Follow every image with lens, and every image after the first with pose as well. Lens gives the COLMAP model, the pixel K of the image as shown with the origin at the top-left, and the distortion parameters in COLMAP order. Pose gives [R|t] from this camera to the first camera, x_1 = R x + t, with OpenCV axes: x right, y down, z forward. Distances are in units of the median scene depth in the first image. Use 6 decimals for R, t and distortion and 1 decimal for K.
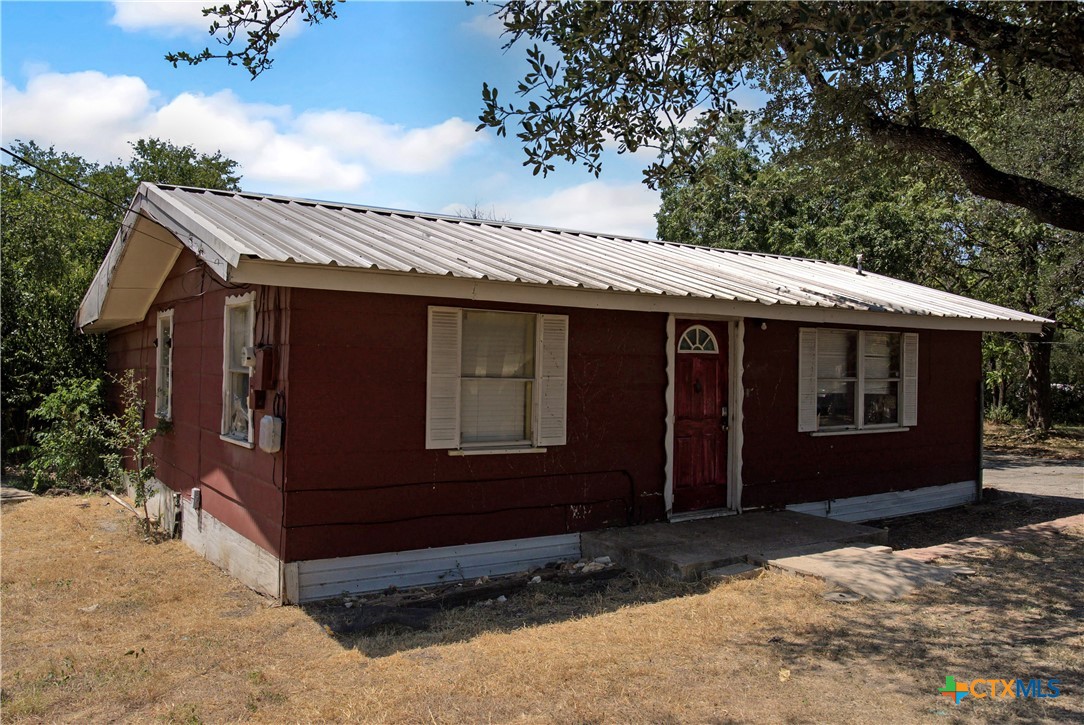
lens RADIAL K [[891.3, 0, 543.3], [0, 891.3, 356.9], [0, 0, 1]] dist [-0.120949, 0.081452]
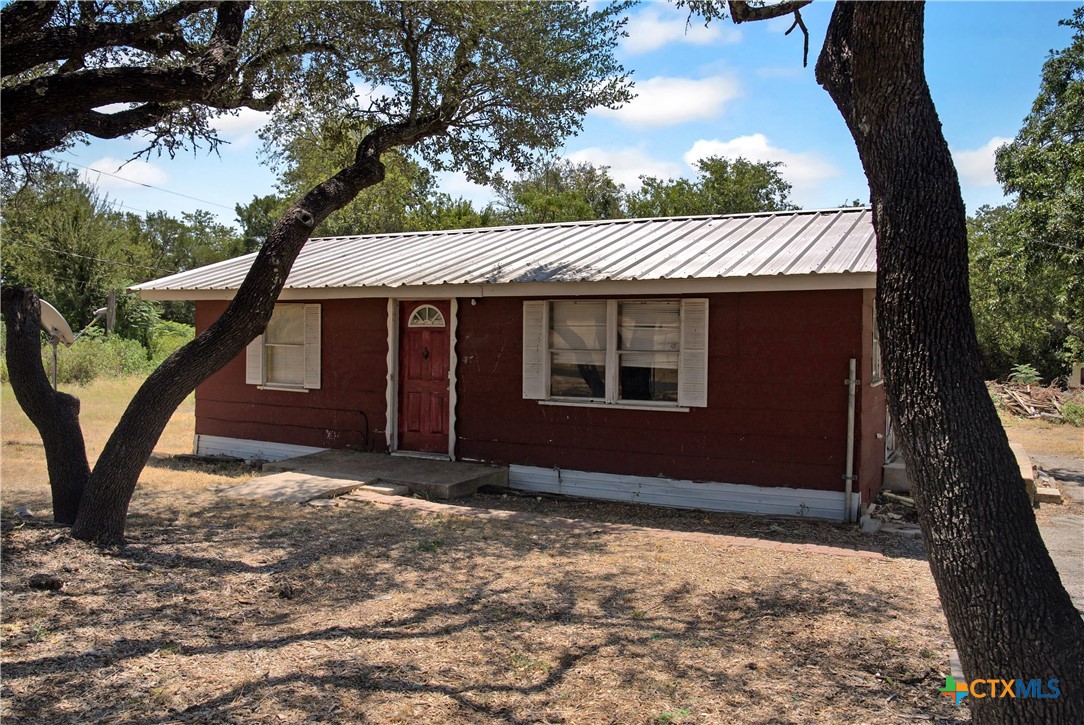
lens RADIAL K [[891.3, 0, 543.3], [0, 891.3, 356.9], [0, 0, 1]] dist [-0.120949, 0.081452]
pose [[0.496659, 0.029921, -0.867430, 1.237311], [0.016150, 0.998914, 0.043703, -0.012564], [0.867796, -0.035715, 0.495636, 0.481278]]
